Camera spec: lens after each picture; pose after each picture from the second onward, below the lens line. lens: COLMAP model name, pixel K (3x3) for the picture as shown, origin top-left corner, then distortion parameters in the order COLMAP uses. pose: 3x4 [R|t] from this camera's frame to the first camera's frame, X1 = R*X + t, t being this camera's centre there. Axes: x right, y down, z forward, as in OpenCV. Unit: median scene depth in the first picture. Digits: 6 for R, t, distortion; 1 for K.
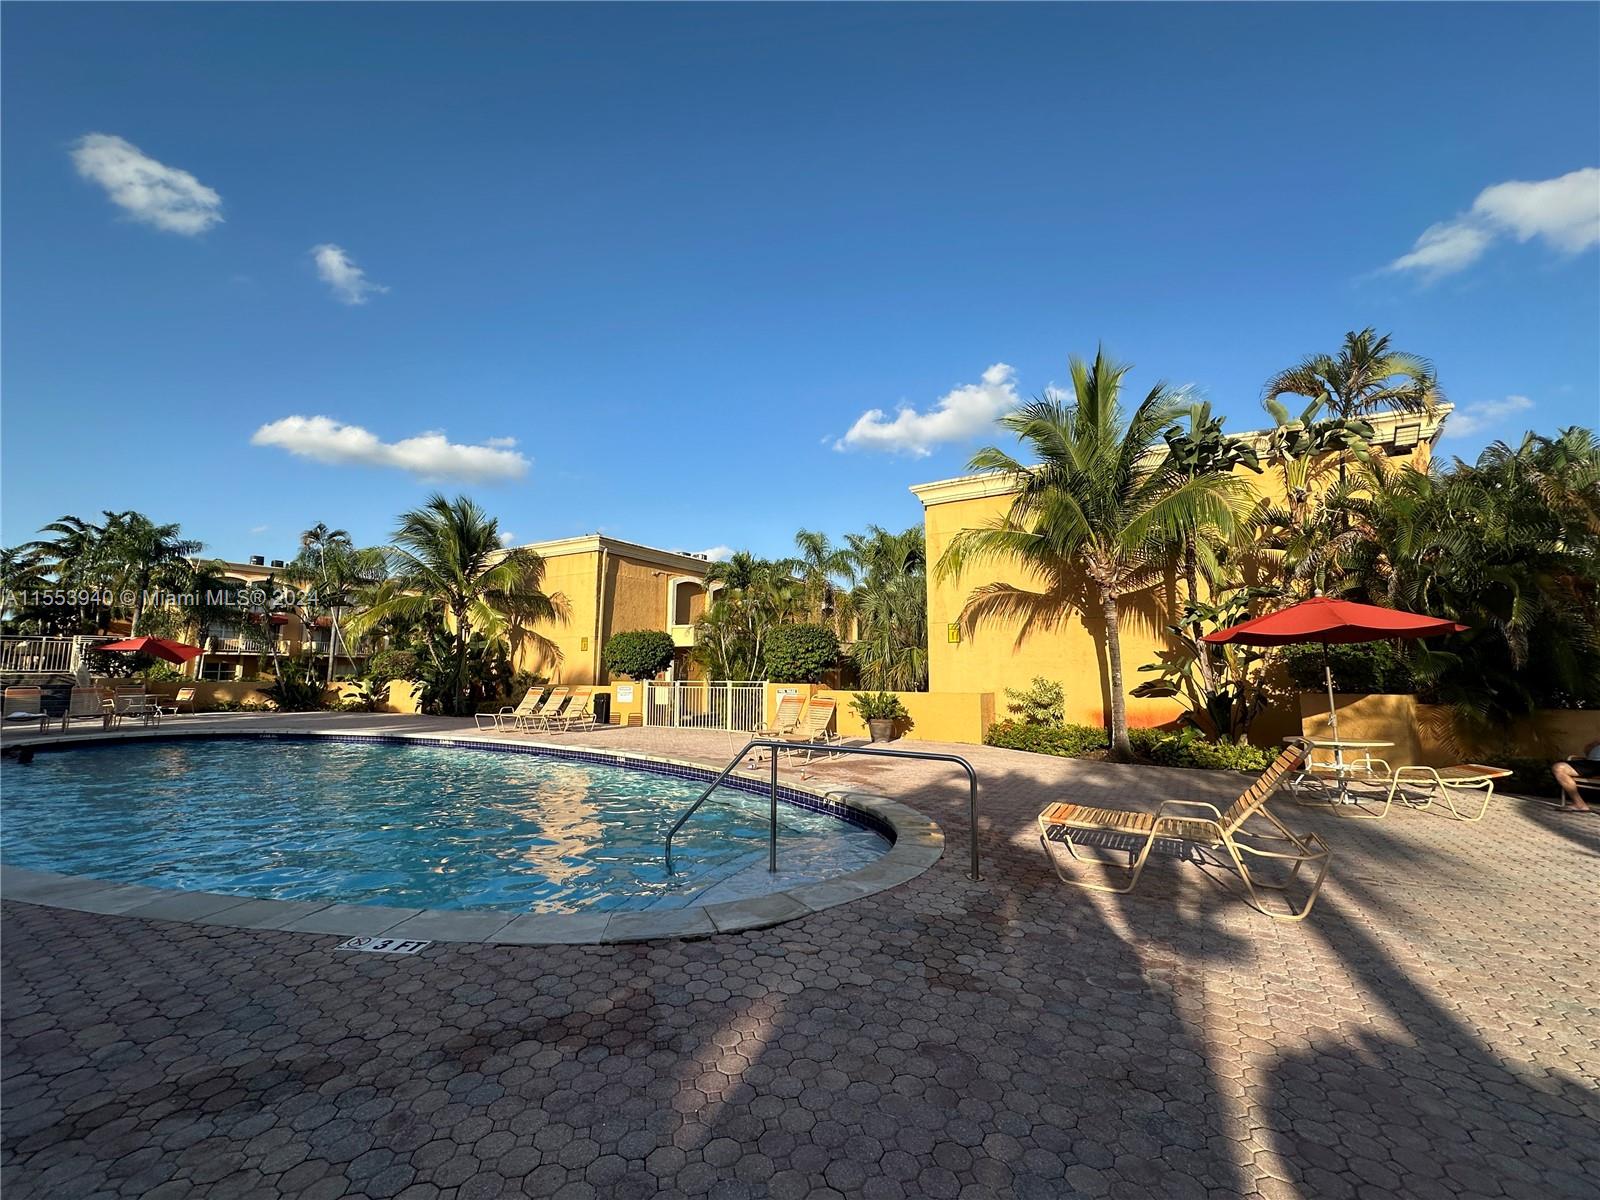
lens RADIAL K [[636.7, 0, 803.5], [0, 636.7, 601.0], [0, 0, 1]] dist [-0.000971, -0.000327]
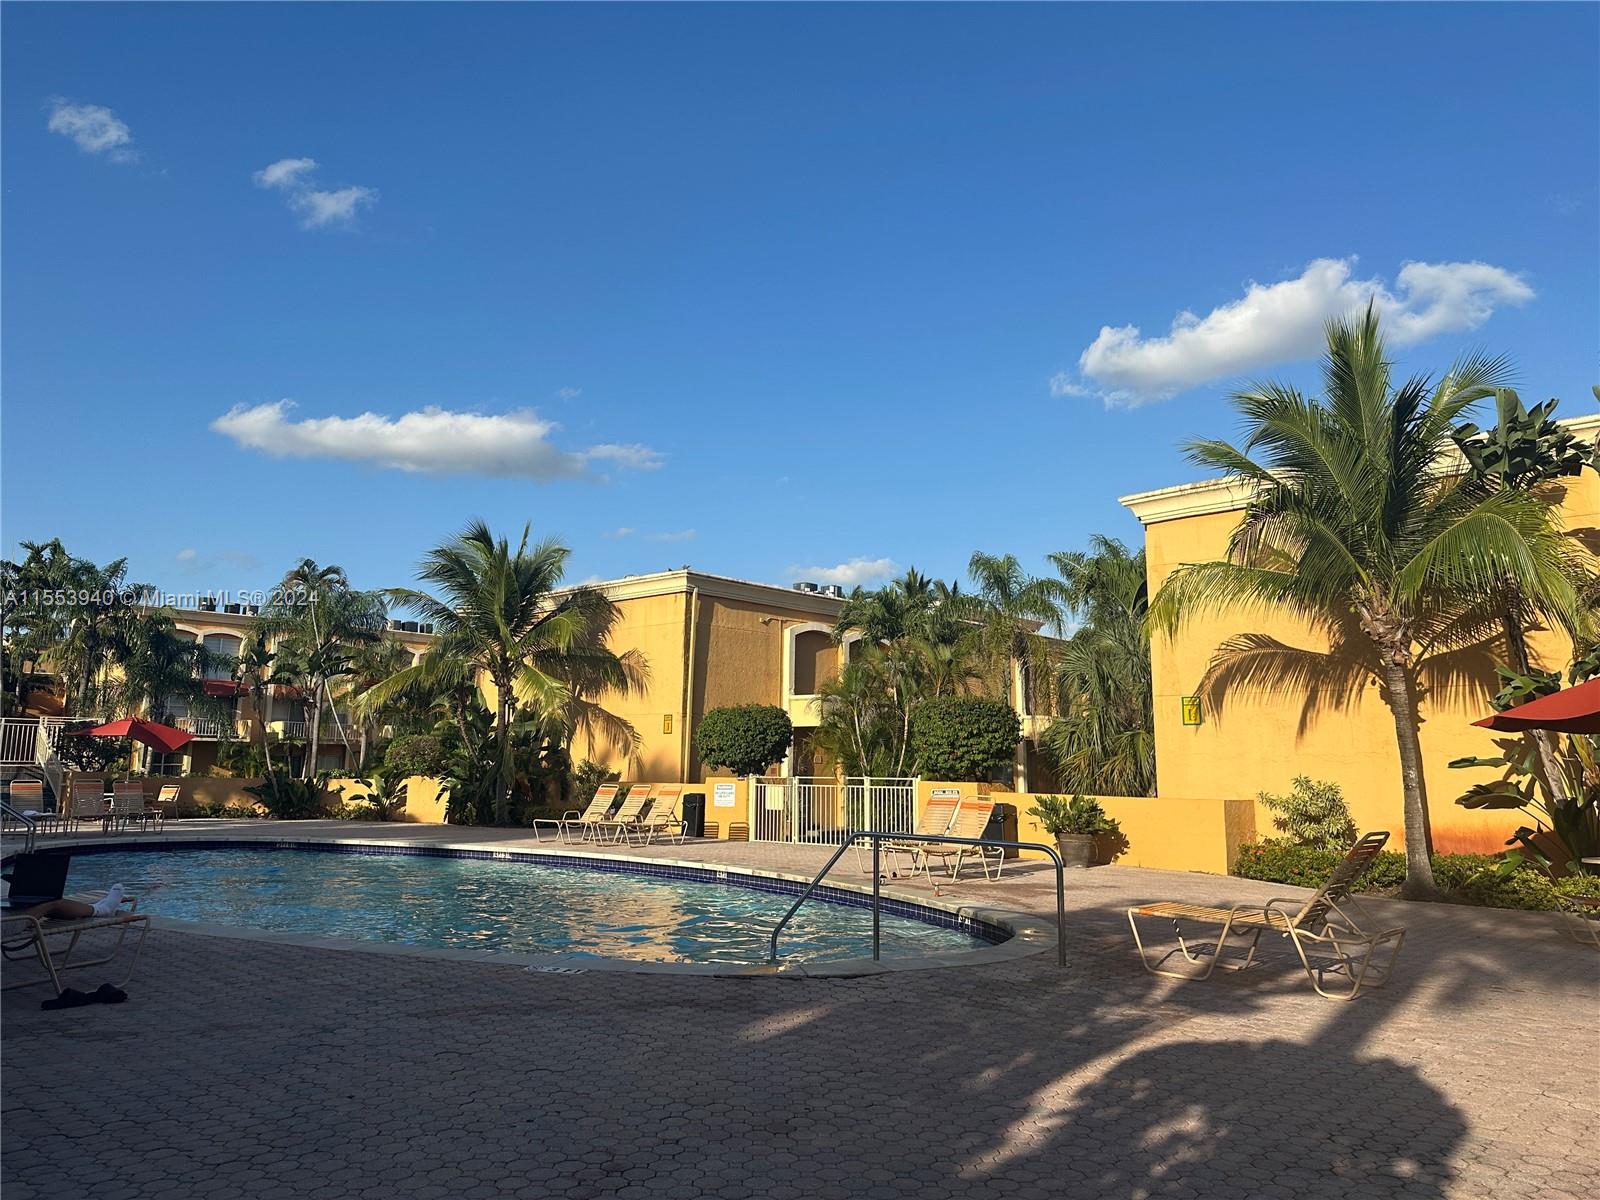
lens RADIAL K [[1098.0, 0, 800.0], [0, 1098.0, 600.0], [0, 0, 1]] dist [0.201937, -0.381734]
pose [[0.979882, -0.023528, -0.198188, 0.065887], [0.015658, 0.999029, -0.041187, -0.024558], [0.198964, 0.037255, 0.979298, -0.252778]]
